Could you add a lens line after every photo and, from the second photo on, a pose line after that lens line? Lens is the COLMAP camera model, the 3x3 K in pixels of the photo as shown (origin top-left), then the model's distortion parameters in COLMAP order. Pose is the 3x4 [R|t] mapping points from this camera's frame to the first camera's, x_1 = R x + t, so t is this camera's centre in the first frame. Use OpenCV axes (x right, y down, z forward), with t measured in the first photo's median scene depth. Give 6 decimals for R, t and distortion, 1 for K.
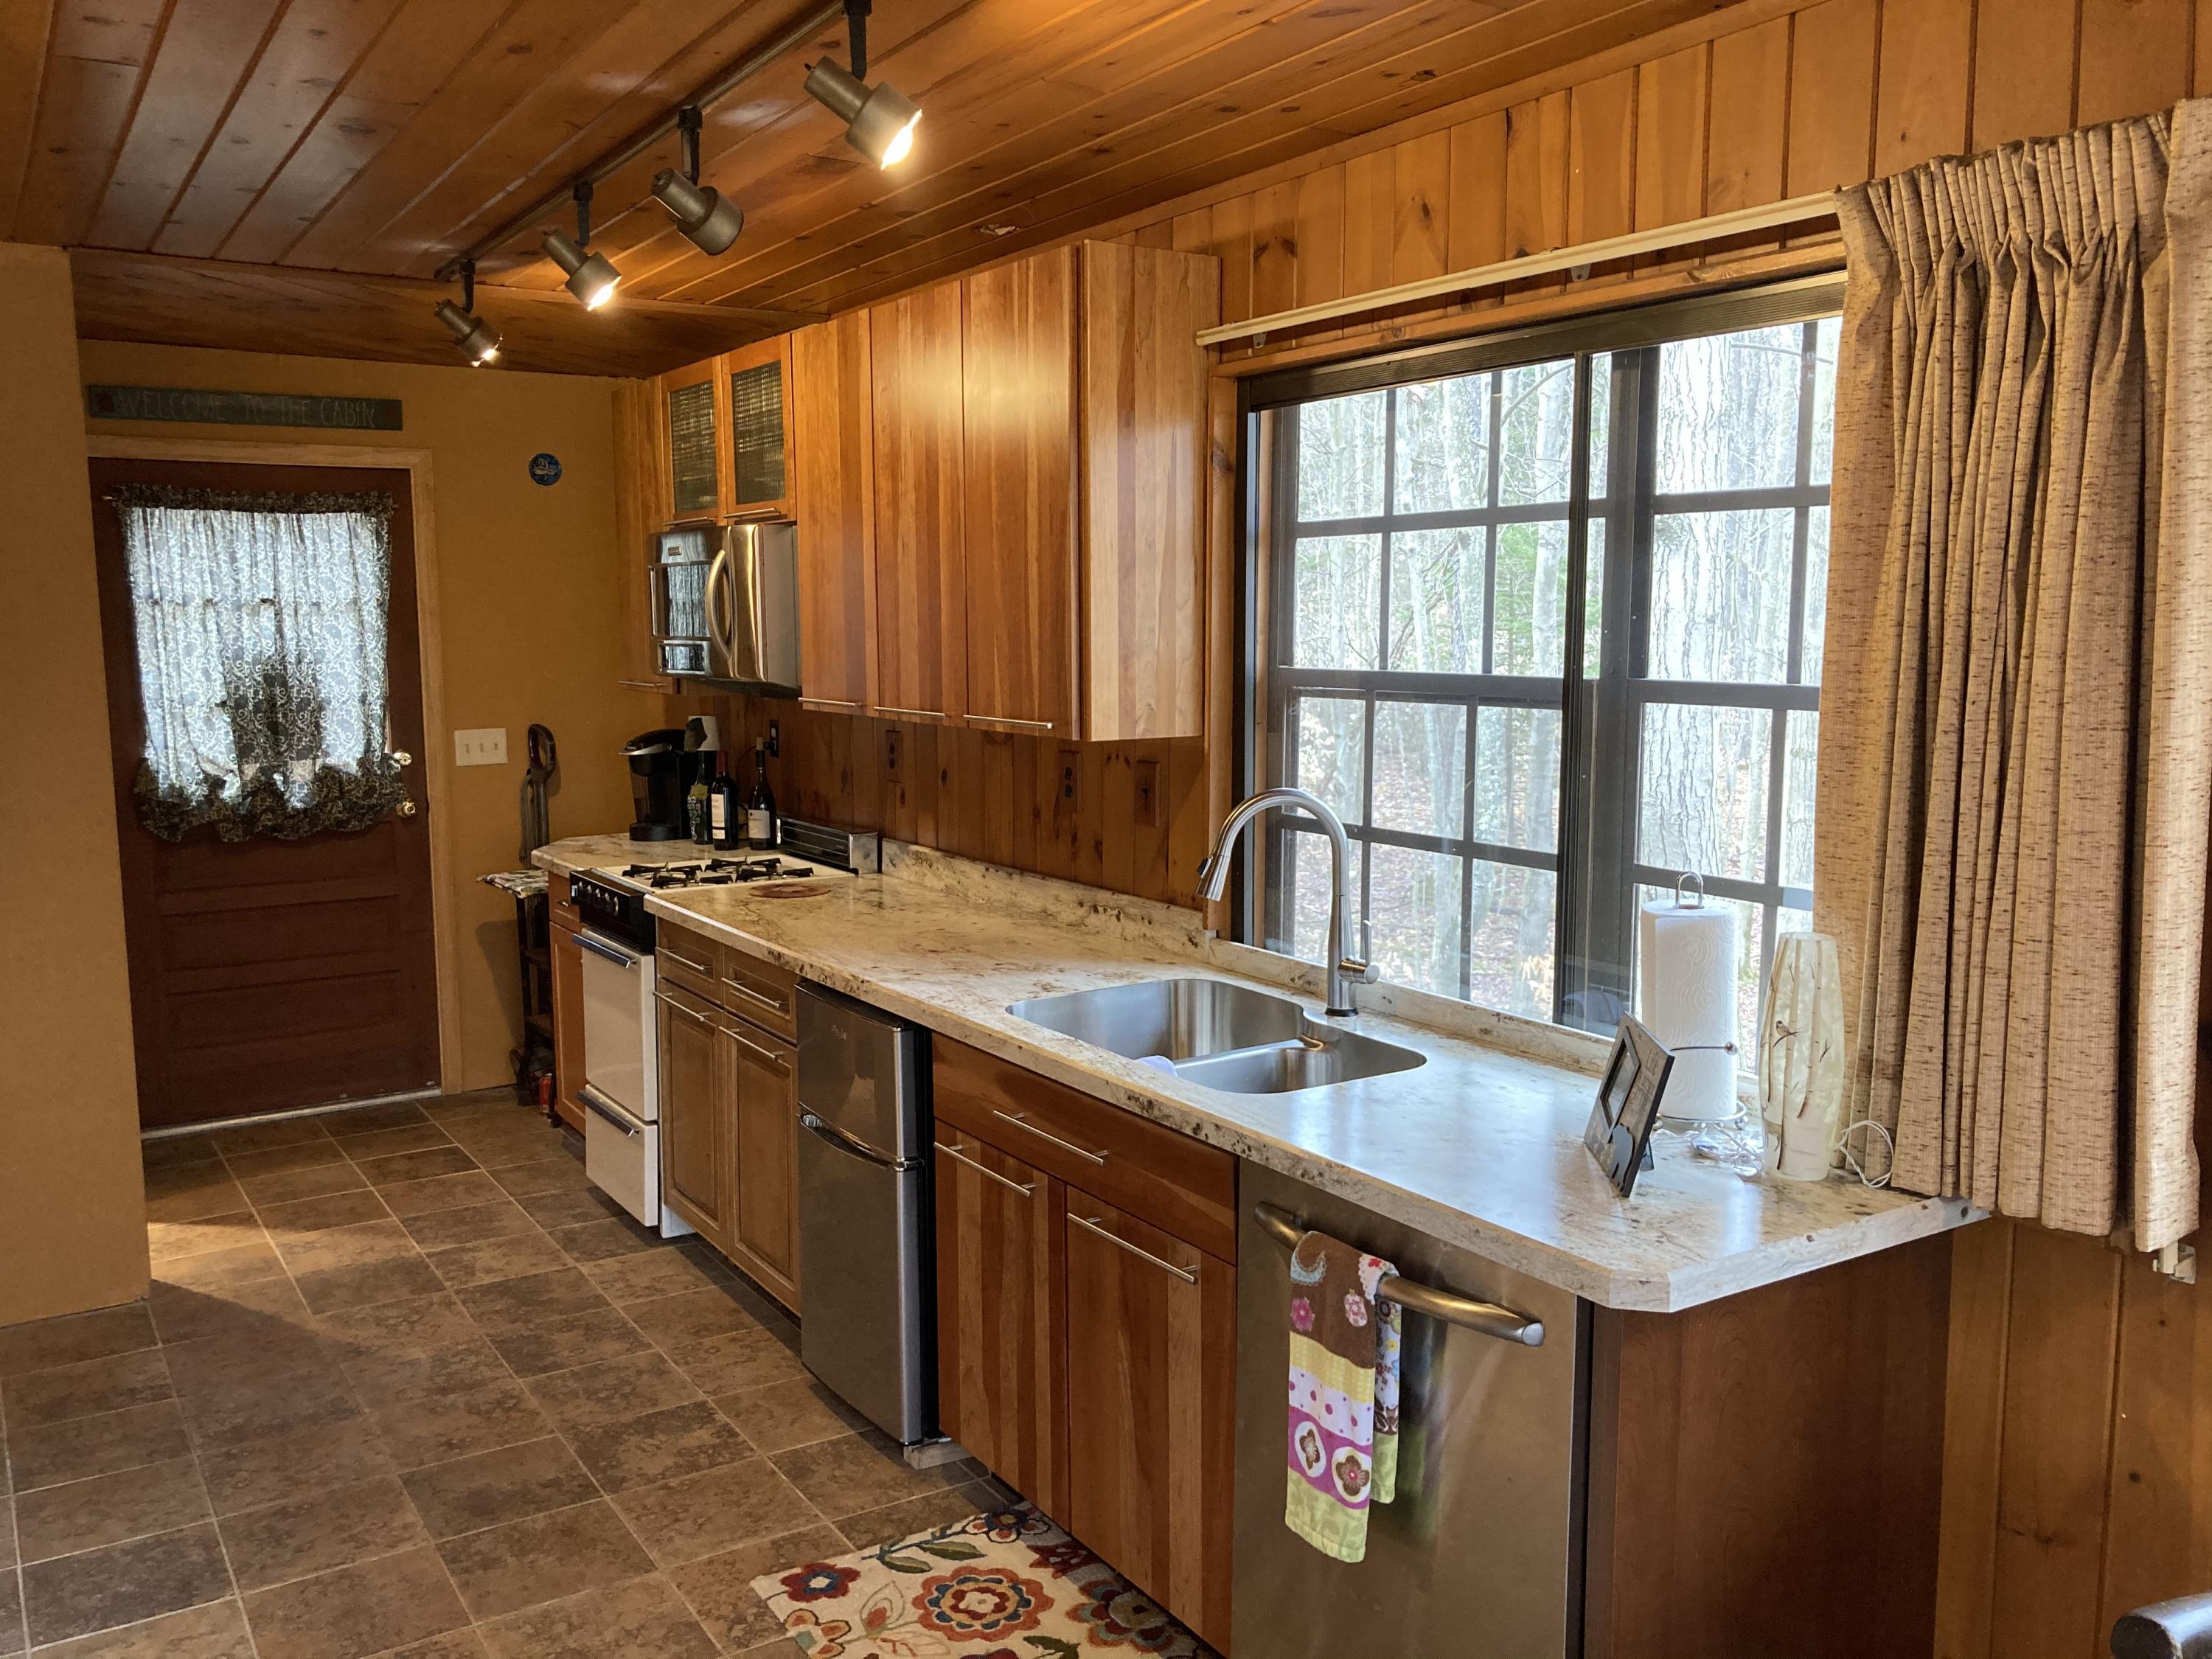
lens RADIAL K [[1813.1, 0, 1106.0], [0, 1813.1, 829.5], [0, 0, 1]] dist [0.090207, -0.184290]
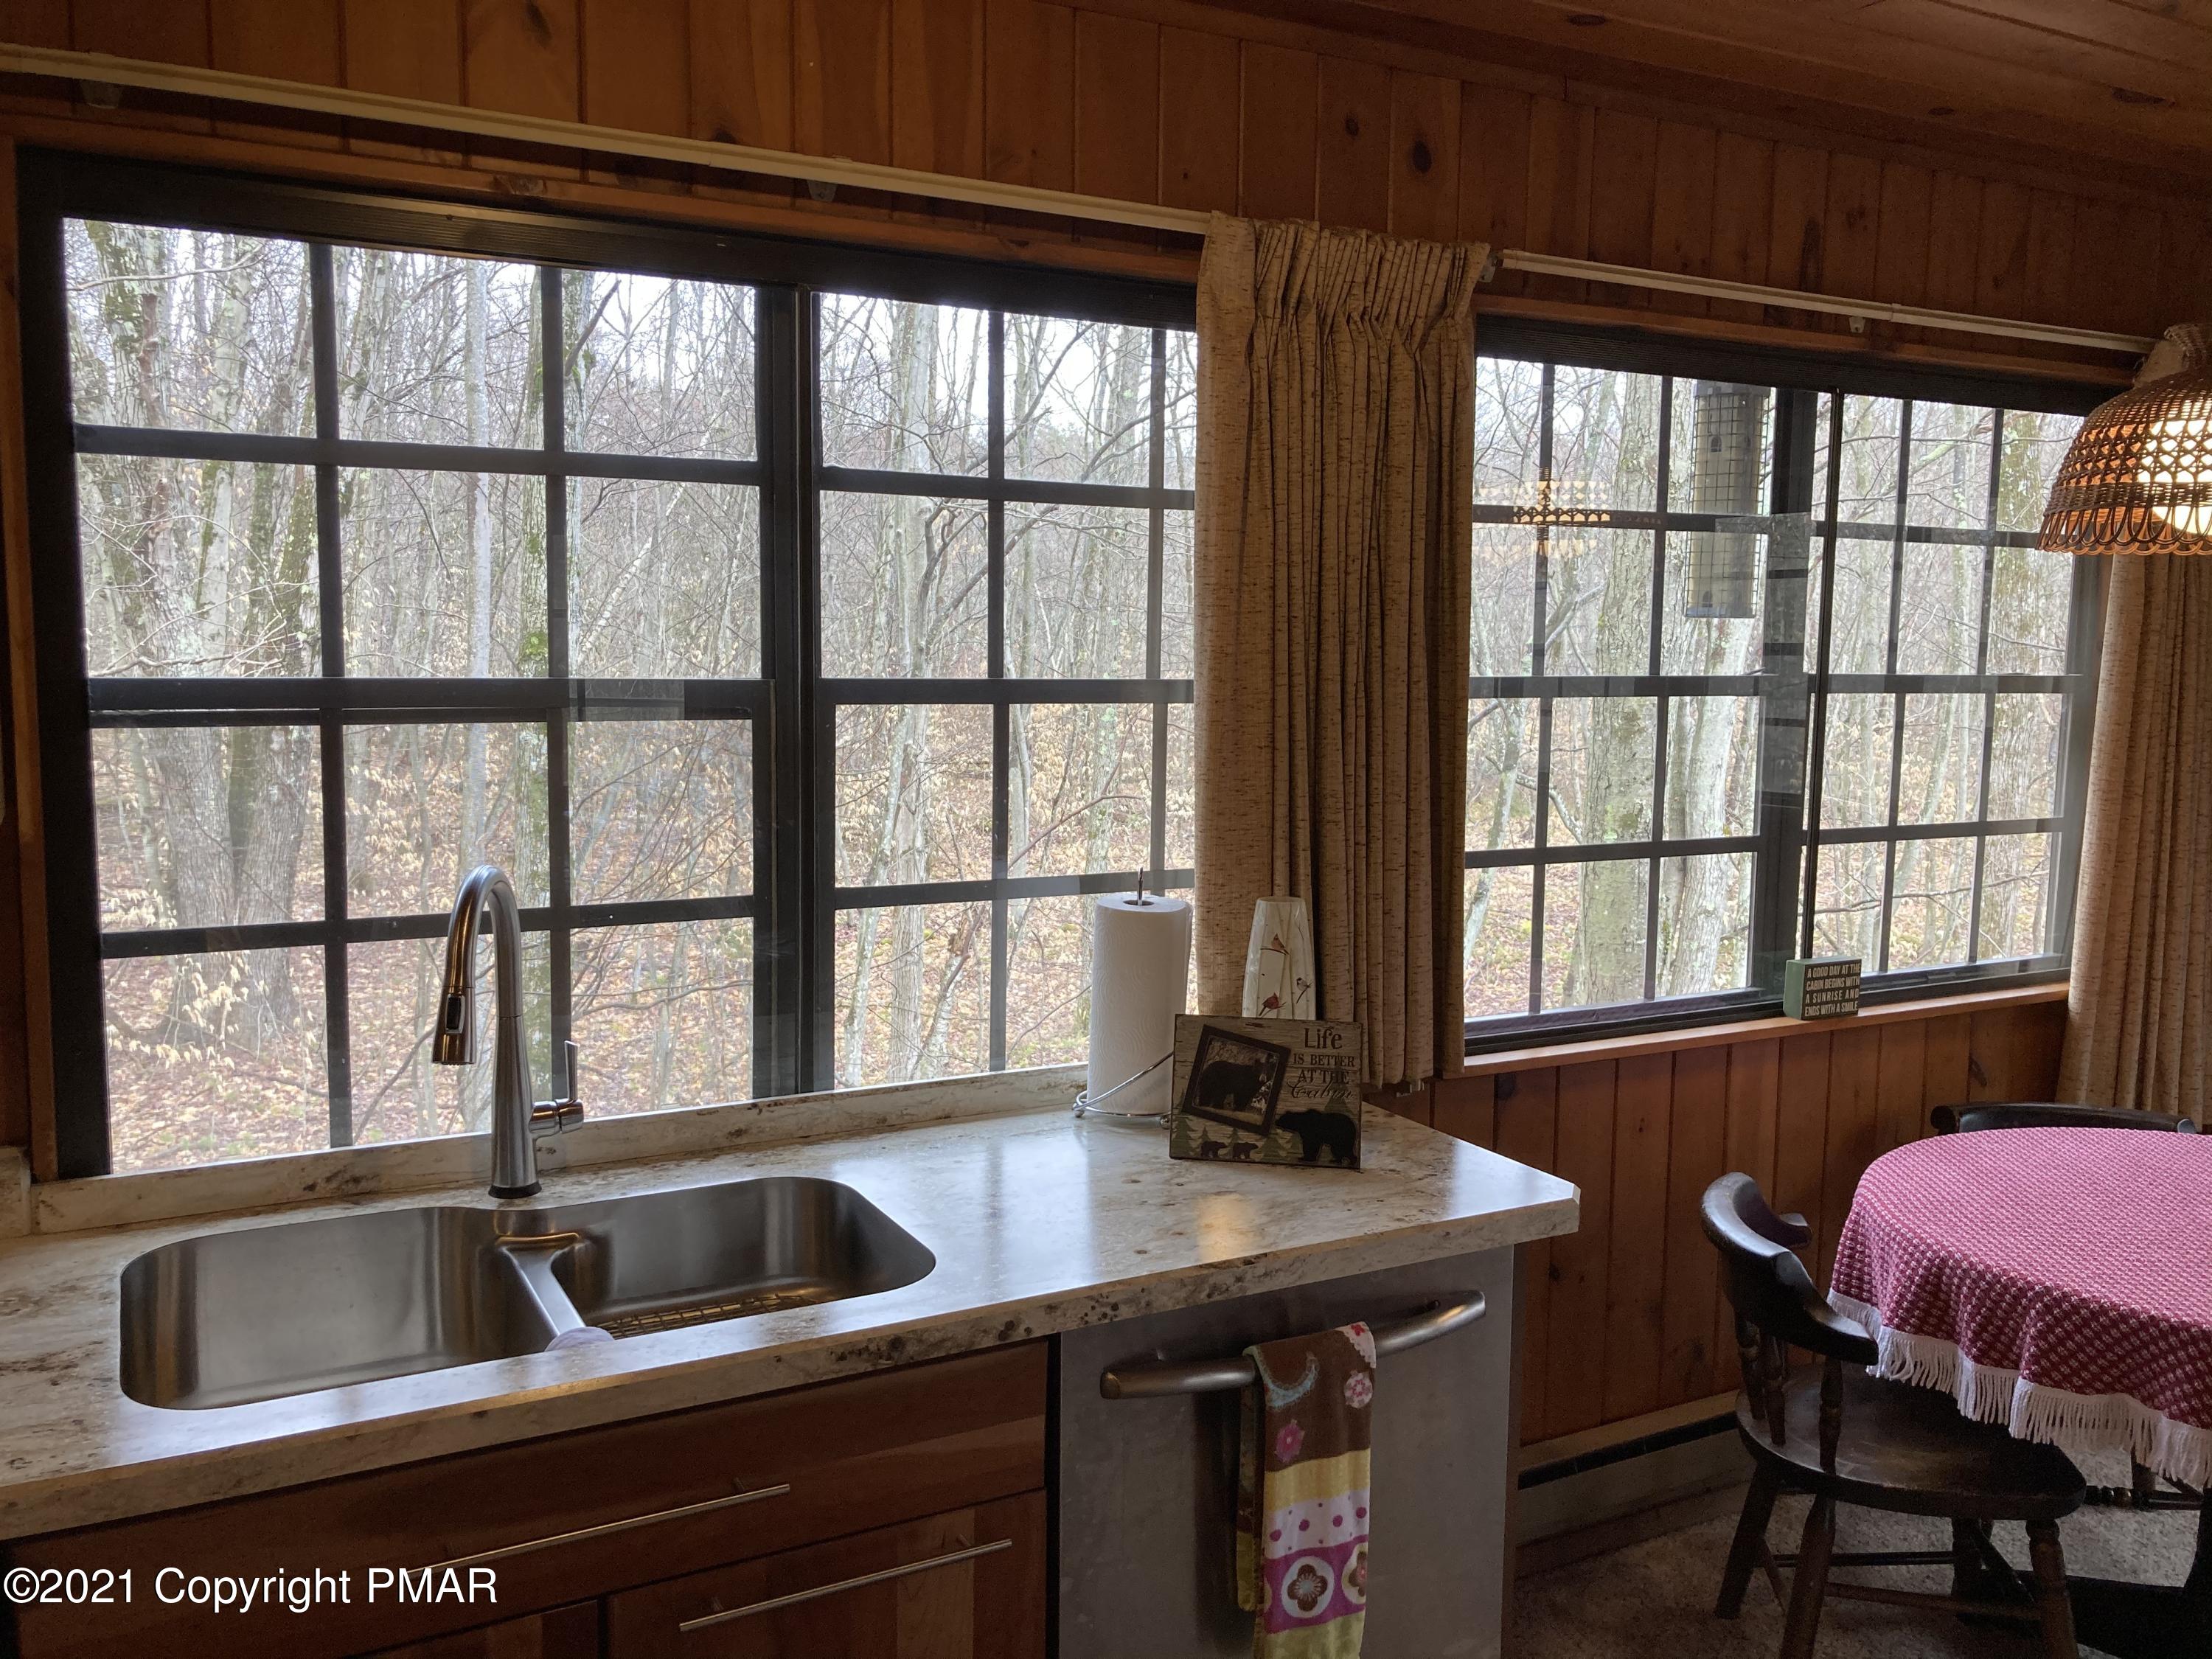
lens RADIAL K [[1813.1, 0, 1106.0], [0, 1813.1, 829.5], [0, 0, 1]] dist [0.090207, -0.184290]
pose [[0.071792, -0.113640, 0.990925, -0.613969], [0.099245, 0.989372, 0.106272, -0.097132], [-0.992470, 0.090715, 0.082307, 0.867284]]
